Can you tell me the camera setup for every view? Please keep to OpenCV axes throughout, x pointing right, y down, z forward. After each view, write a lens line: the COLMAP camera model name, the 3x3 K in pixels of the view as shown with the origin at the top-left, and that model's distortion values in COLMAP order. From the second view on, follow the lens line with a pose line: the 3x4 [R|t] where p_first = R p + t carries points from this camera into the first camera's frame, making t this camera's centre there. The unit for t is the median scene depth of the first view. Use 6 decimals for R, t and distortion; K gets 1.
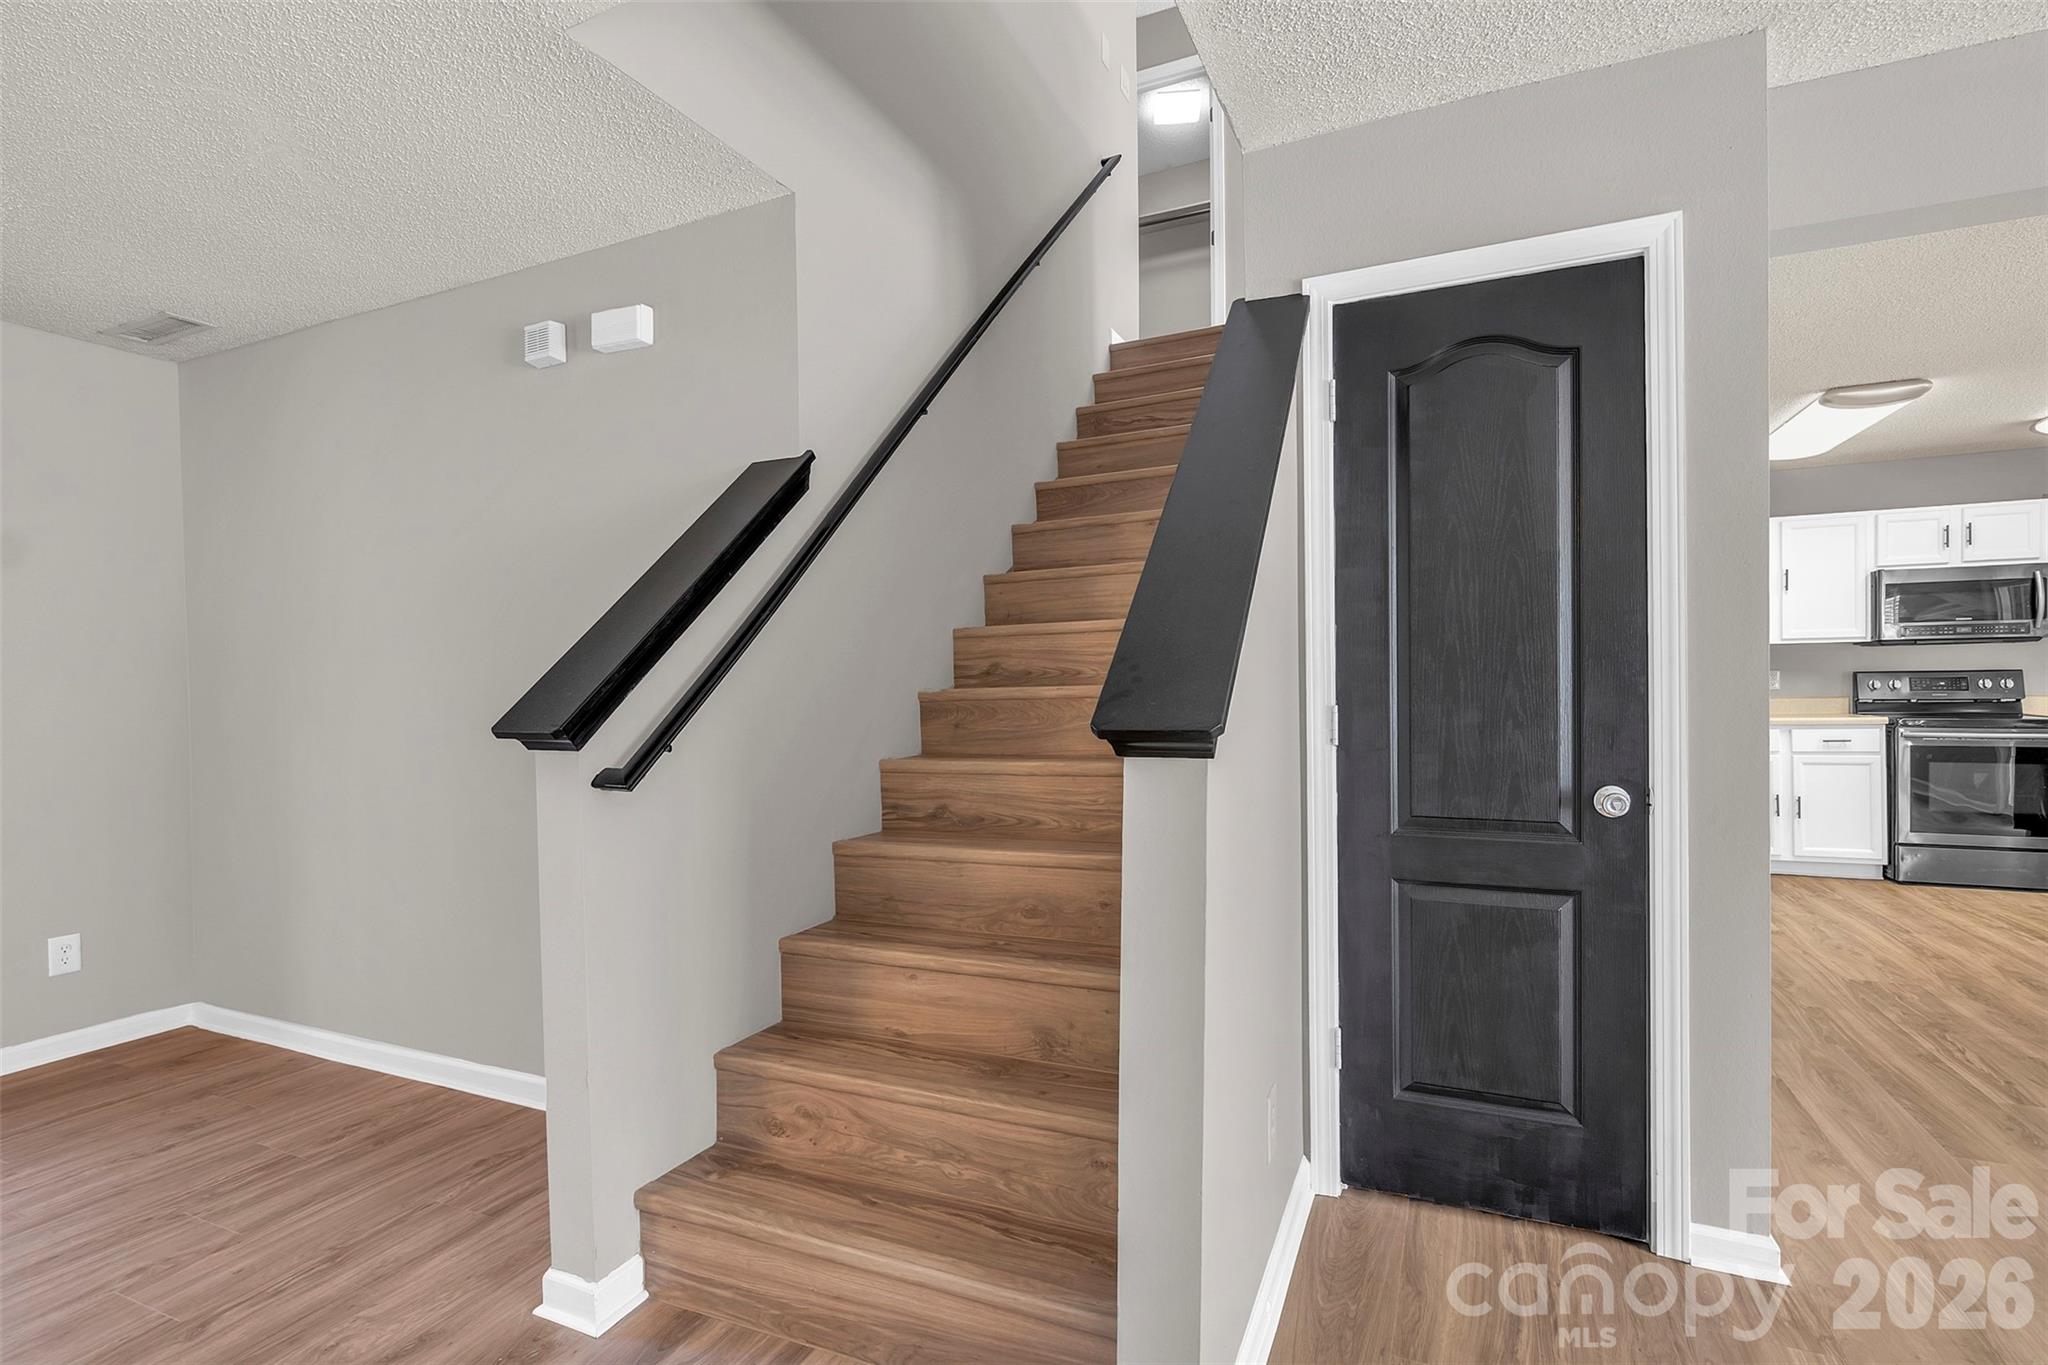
lens RADIAL K [[982.6, 0, 1014.9], [0, 982.6, 683.1], [0, 0, 1]] dist [-0.000356, -0.000305]
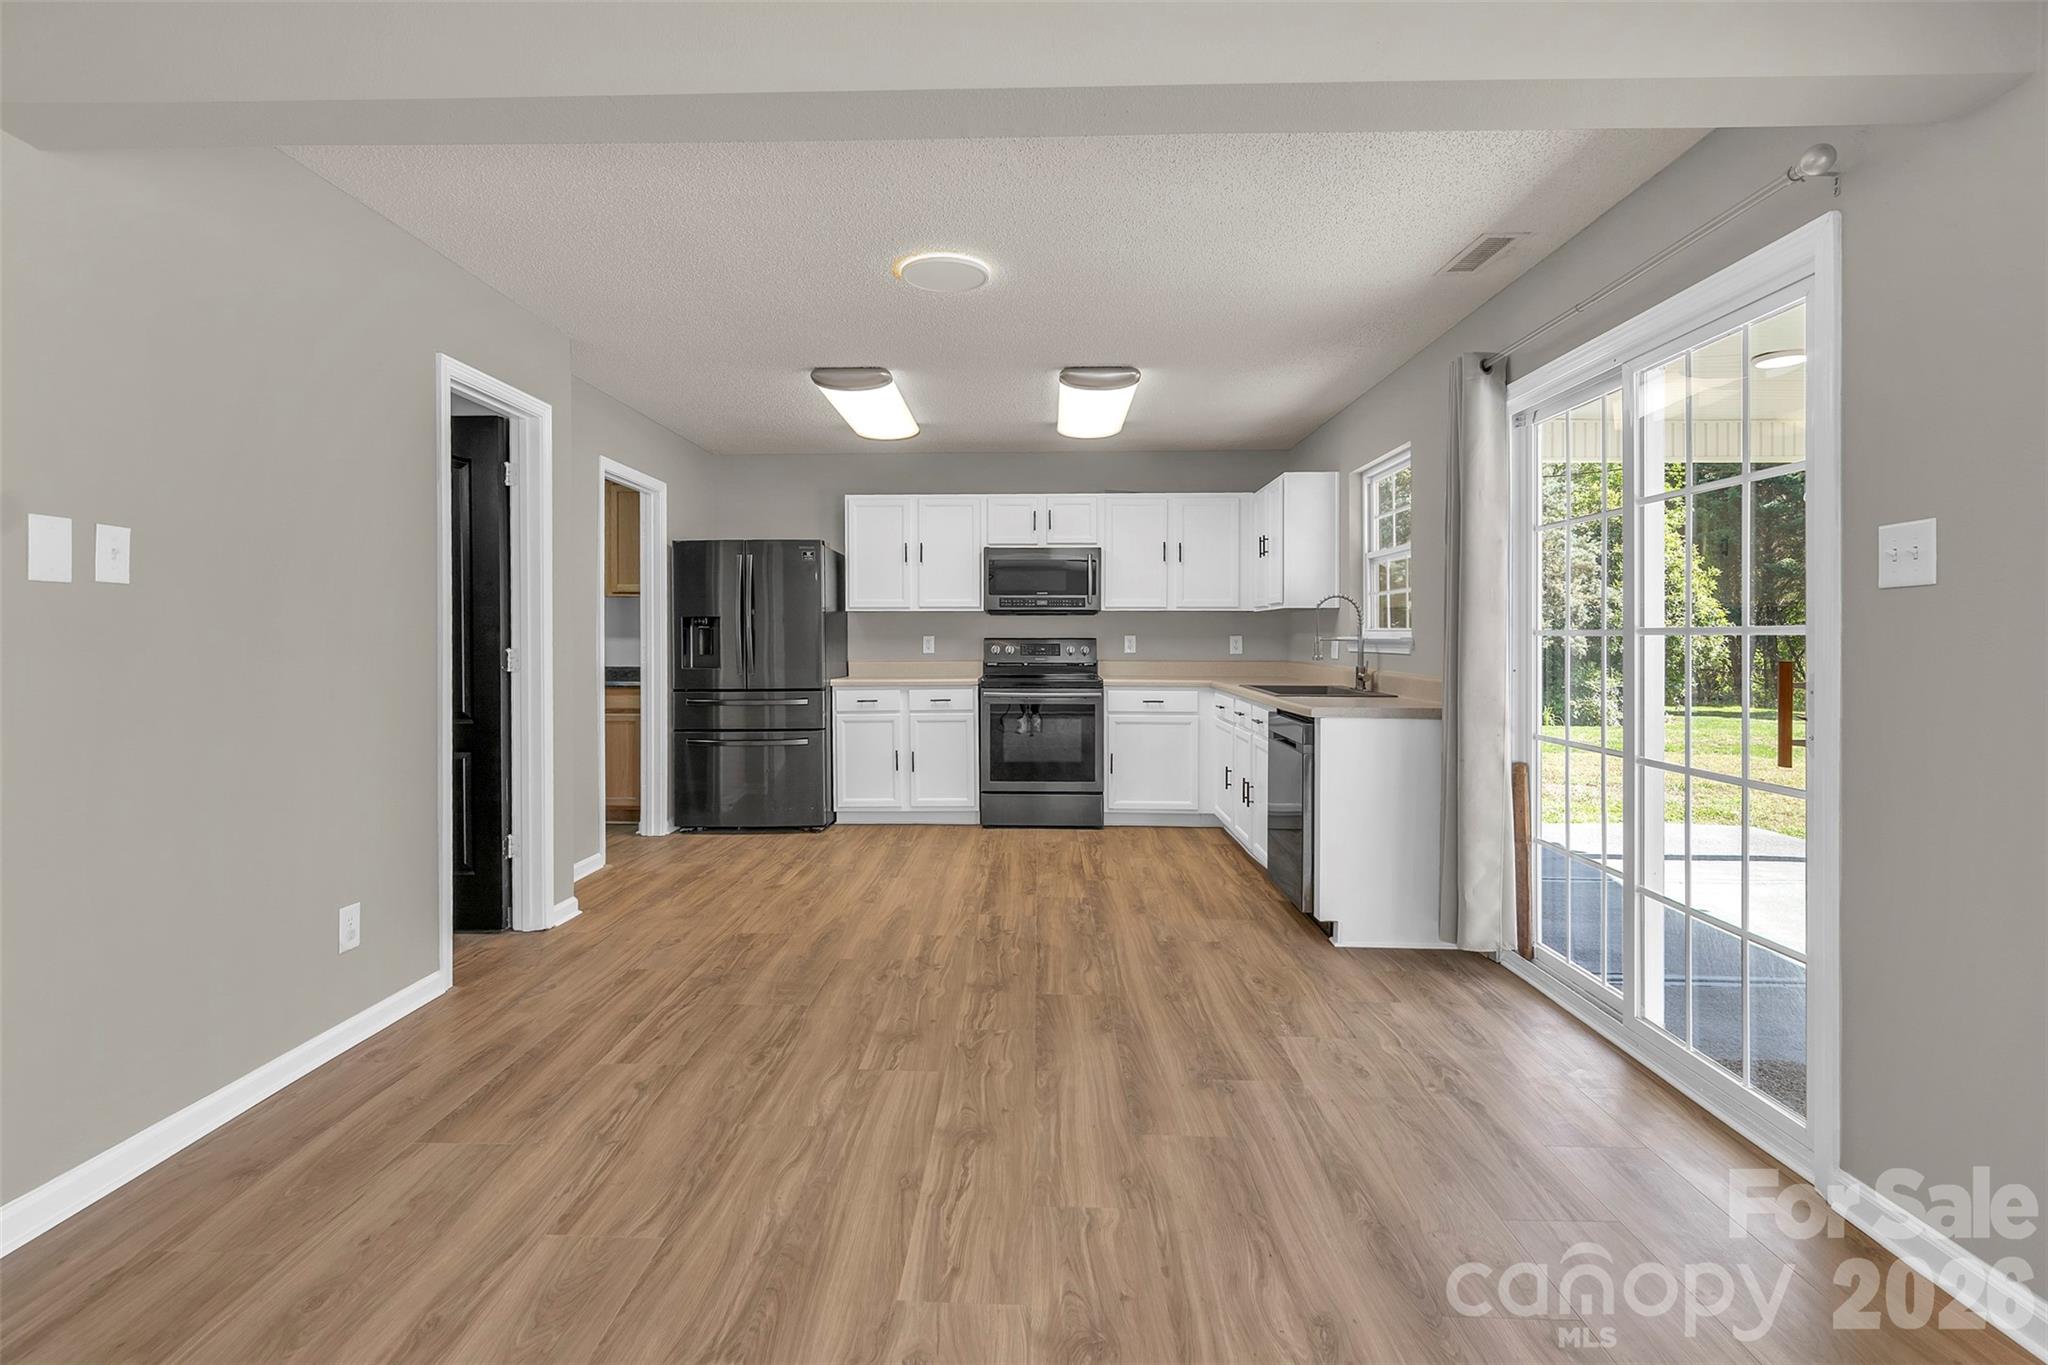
lens RADIAL K [[982.6, 0, 1013.4], [0, 982.6, 639.2], [0, 0, 1]] dist [-0.000356, -0.000305]
pose [[0.924600, 0.012806, 0.380724, 0.491434], [-0.010919, 0.999915, -0.007117, -0.002799], [-0.380782, 0.002423, 0.924661, -0.046047]]
